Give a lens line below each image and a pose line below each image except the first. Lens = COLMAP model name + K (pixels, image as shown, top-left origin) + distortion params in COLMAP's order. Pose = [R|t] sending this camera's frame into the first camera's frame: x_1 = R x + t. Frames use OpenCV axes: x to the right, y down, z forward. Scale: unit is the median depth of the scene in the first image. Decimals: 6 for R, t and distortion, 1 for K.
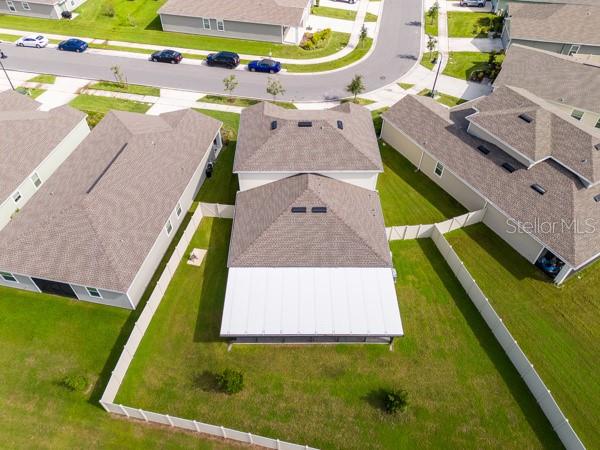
lens RADIAL K [[434.7, 0, 298.1], [0, 434.7, 221.2], [0, 0, 1]] dist [0.036589, -0.007381]
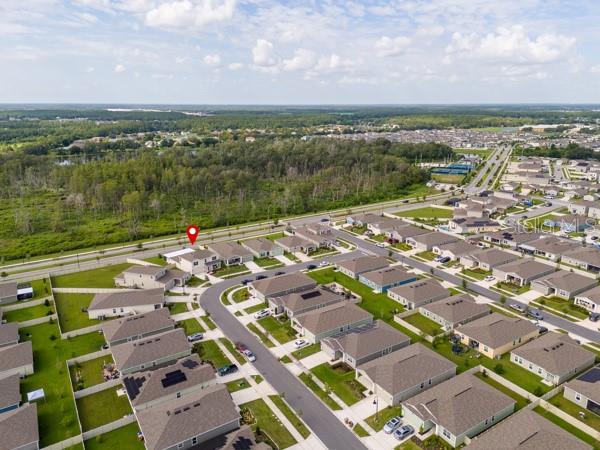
lens RADIAL K [[434.7, 0, 298.1], [0, 434.7, 221.2], [0, 0, 1]] dist [0.036589, -0.007381]
pose [[-0.720789, 0.176868, -0.670209, 2.283347], [-0.512201, 0.515559, 0.686912, -4.082843], [0.467025, 0.838401, -0.281018, 2.551572]]
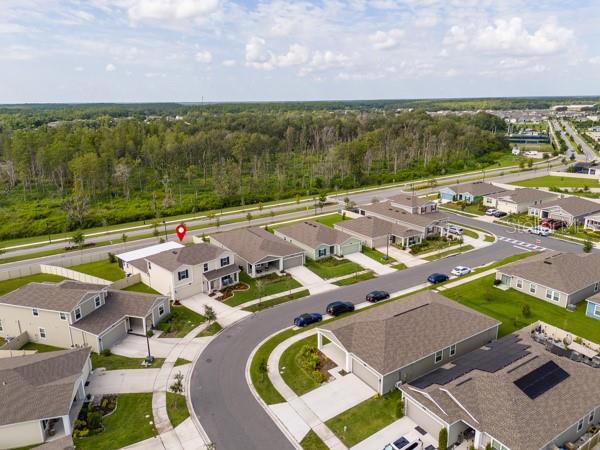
lens RADIAL K [[434.7, 0, 298.1], [0, 434.7, 221.2], [0, 0, 1]] dist [0.036589, -0.007381]
pose [[-0.718866, 0.190859, -0.668434, 1.007802], [-0.503604, 0.519845, 0.690032, -1.975434], [0.479180, 0.832667, -0.277582, 1.754144]]
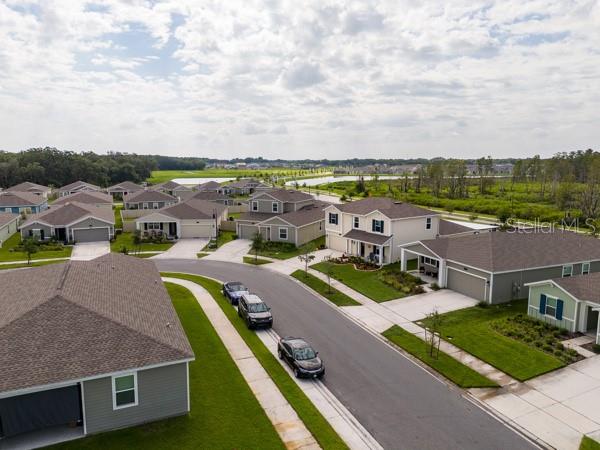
lens RADIAL K [[434.7, 0, 298.1], [0, 434.7, 221.2], [0, 0, 1]] dist [0.036589, -0.007381]
pose [[-0.568689, -0.122534, 0.813374, -1.070777], [0.598023, 0.617350, 0.511124, -1.145070], [-0.564766, 0.777087, -0.277803, 1.690597]]
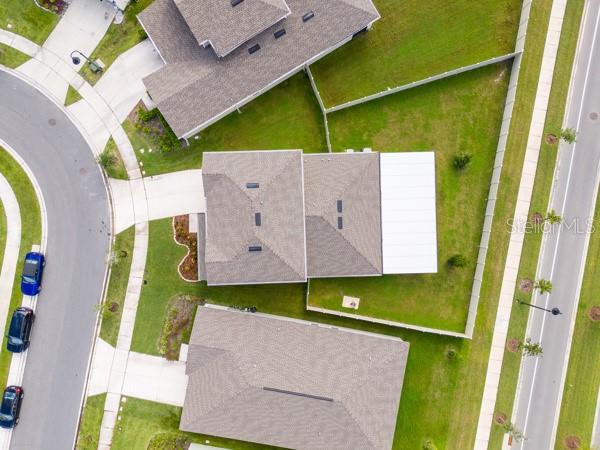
lens RADIAL K [[434.7, 0, 298.1], [0, 434.7, 221.2], [0, 0, 1]] dist [0.036589, -0.007381]
pose [[-0.022443, -0.999731, -0.005830, 0.015595], [0.715266, -0.020130, 0.698562, -0.903460], [-0.698492, 0.011508, 0.715526, 0.196240]]
